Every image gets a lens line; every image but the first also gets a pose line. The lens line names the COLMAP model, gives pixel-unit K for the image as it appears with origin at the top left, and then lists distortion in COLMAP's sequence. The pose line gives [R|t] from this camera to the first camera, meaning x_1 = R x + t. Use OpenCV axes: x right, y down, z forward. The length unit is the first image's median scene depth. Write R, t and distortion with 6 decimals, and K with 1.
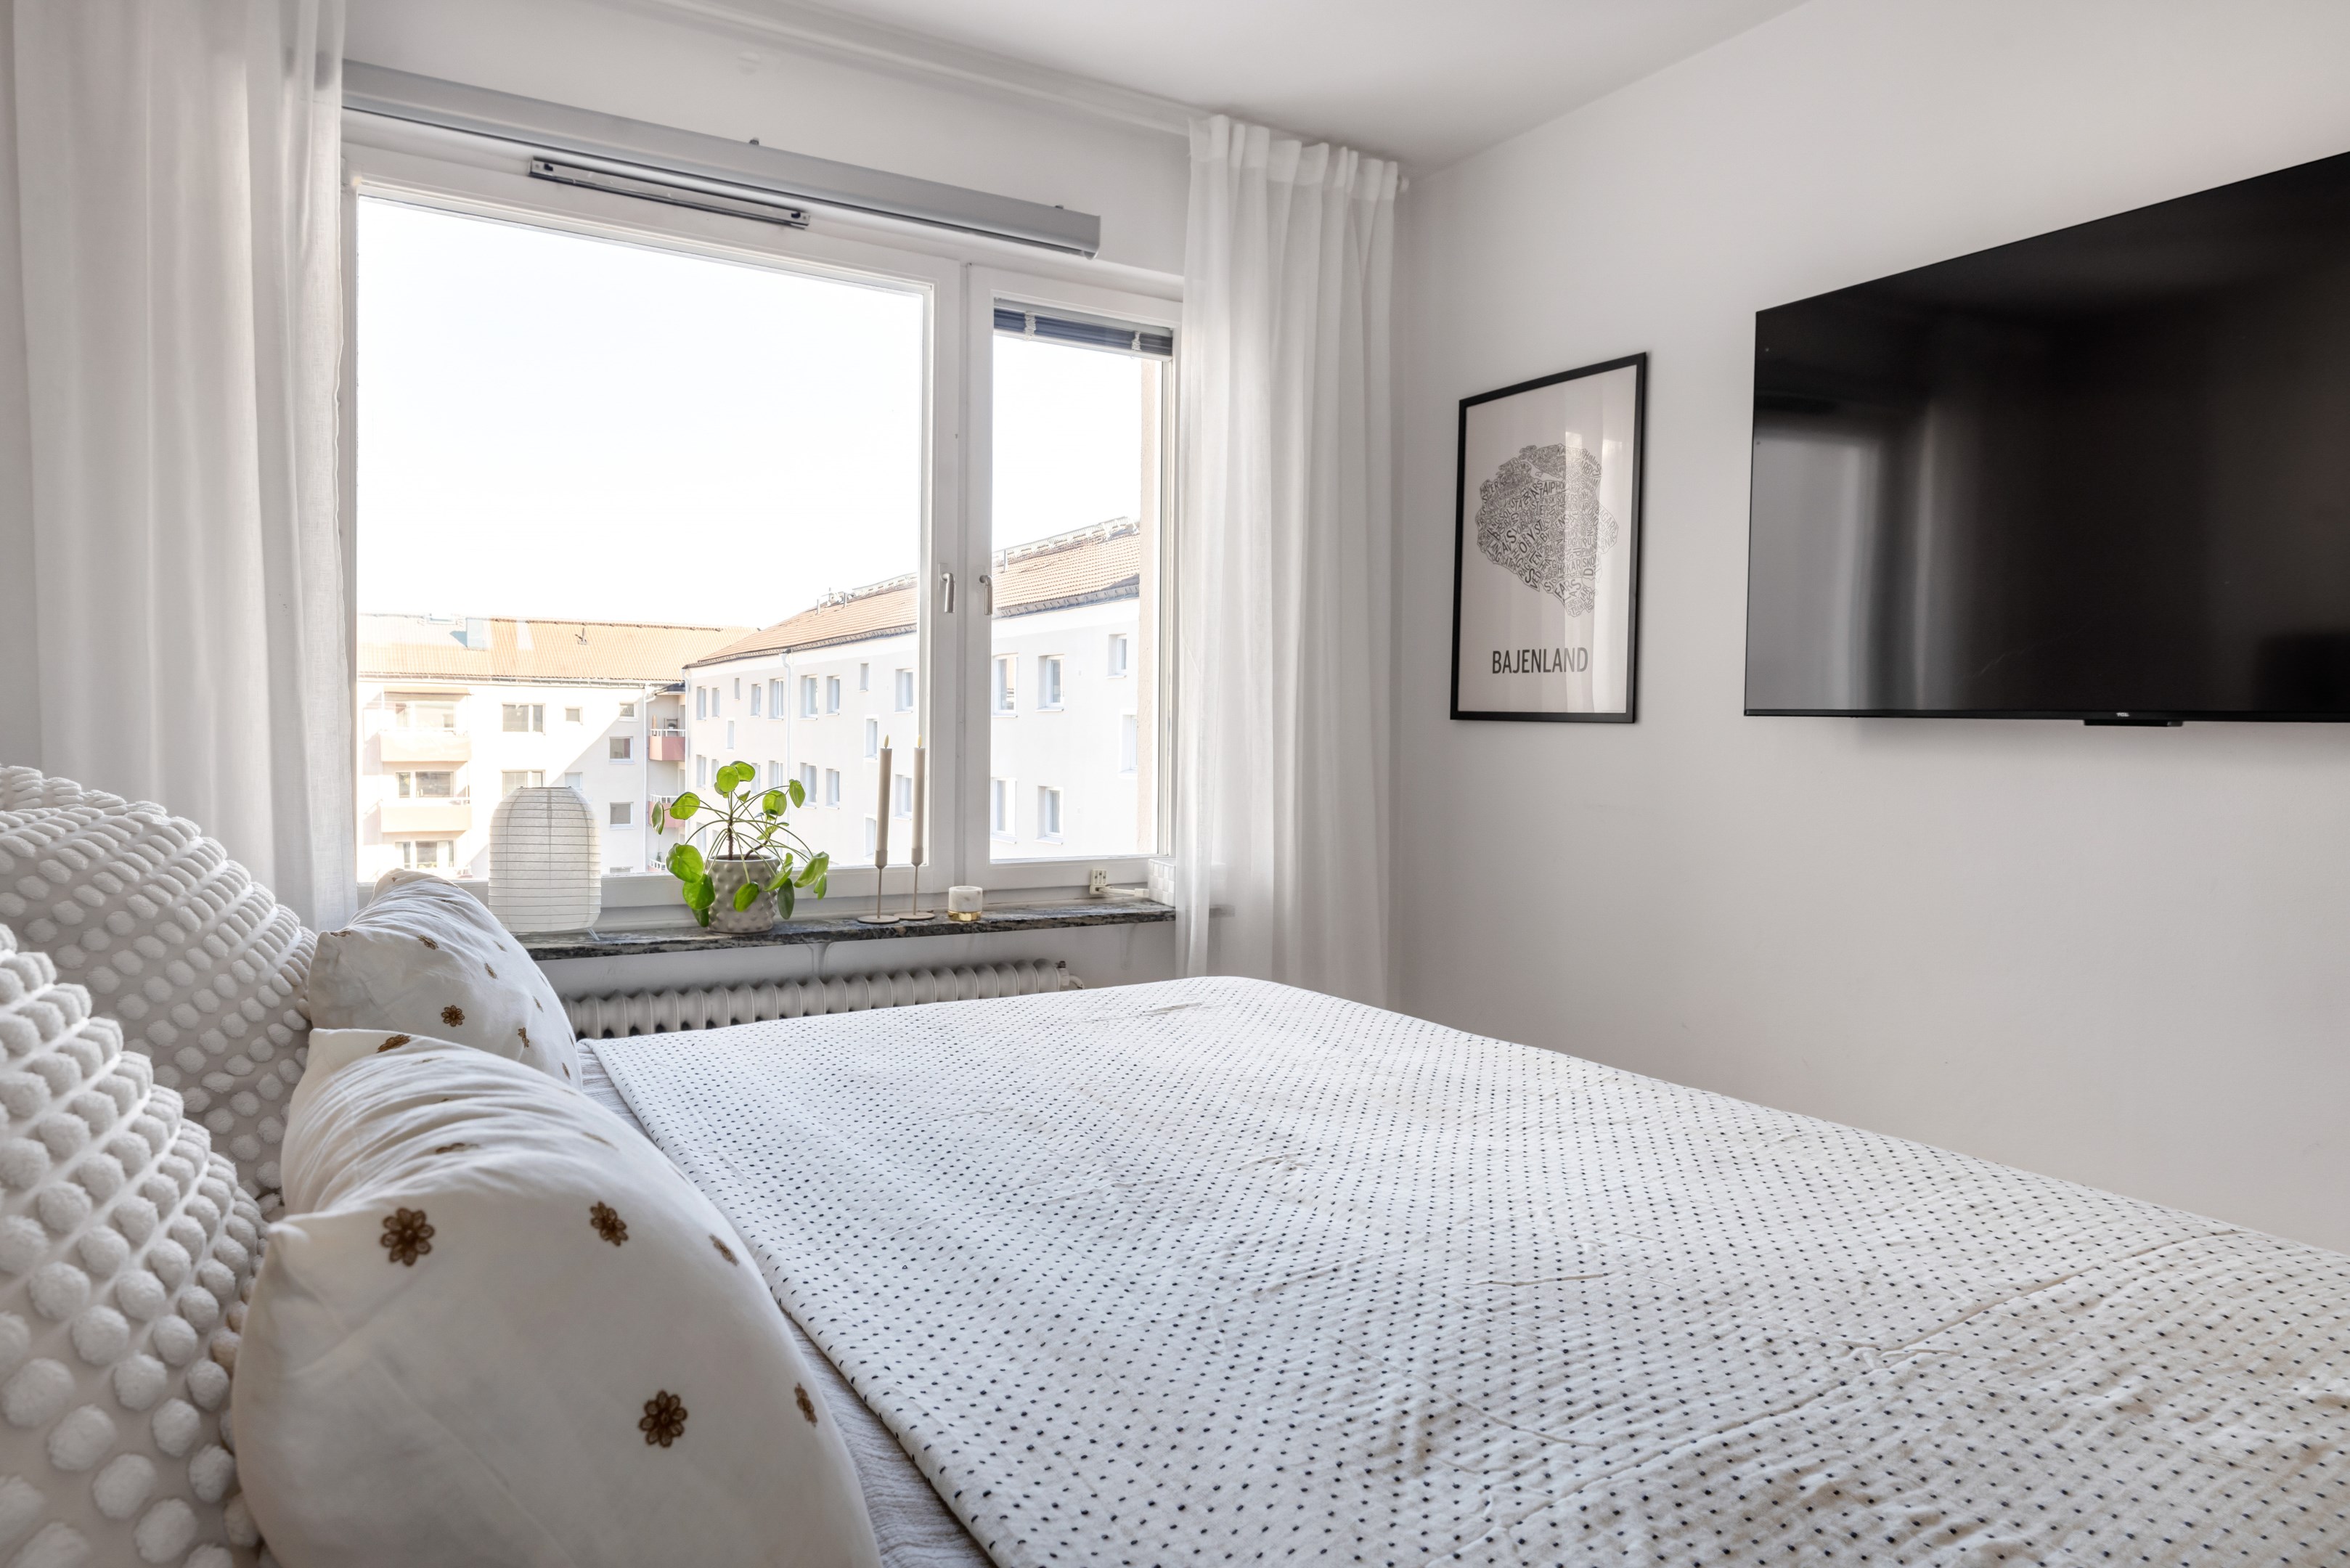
lens RADIAL K [[1408.9, 0, 1175.0], [0, 1408.9, 784.0], [0, 0, 1]] dist [0.002944, -0.000769]
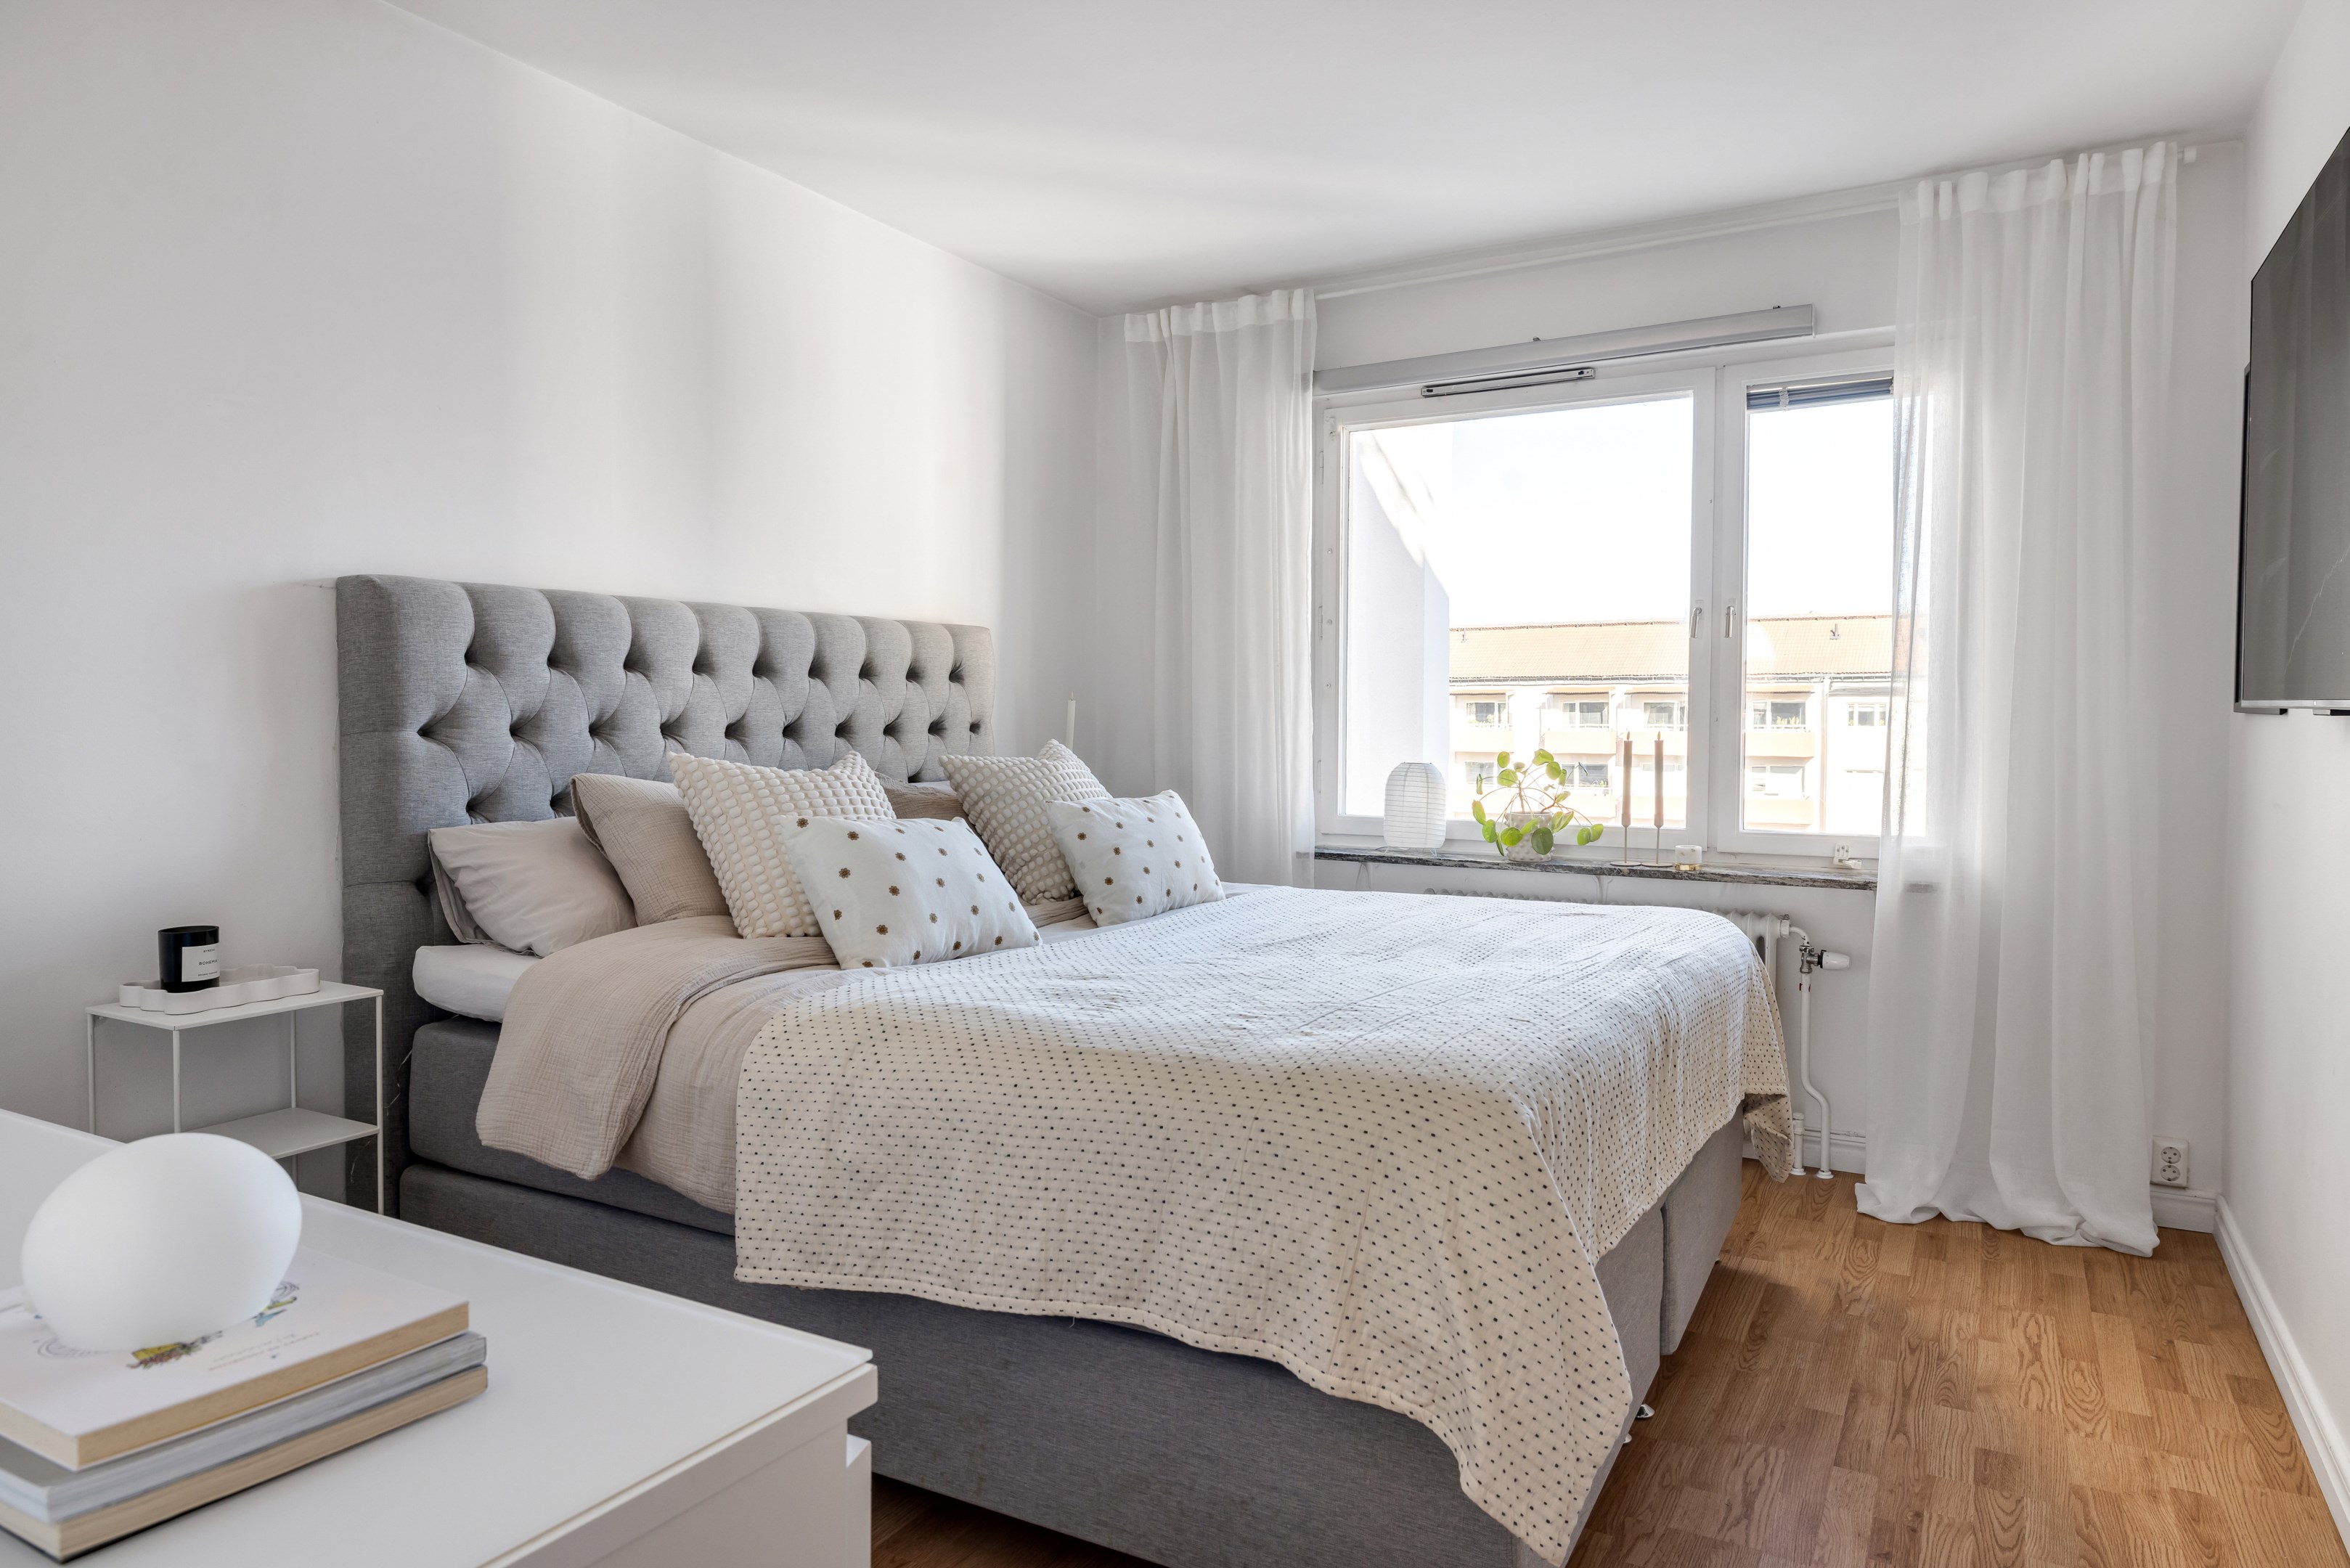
lens RADIAL K [[1408.9, 0, 1175.0], [0, 1408.9, 784.0], [0, 0, 1]] dist [0.002944, -0.000769]
pose [[0.517289, 0.026619, -0.855397, 0.700024], [-0.026227, 0.999540, 0.015244, 0.007272], [0.855409, 0.014549, 0.517749, -0.090739]]
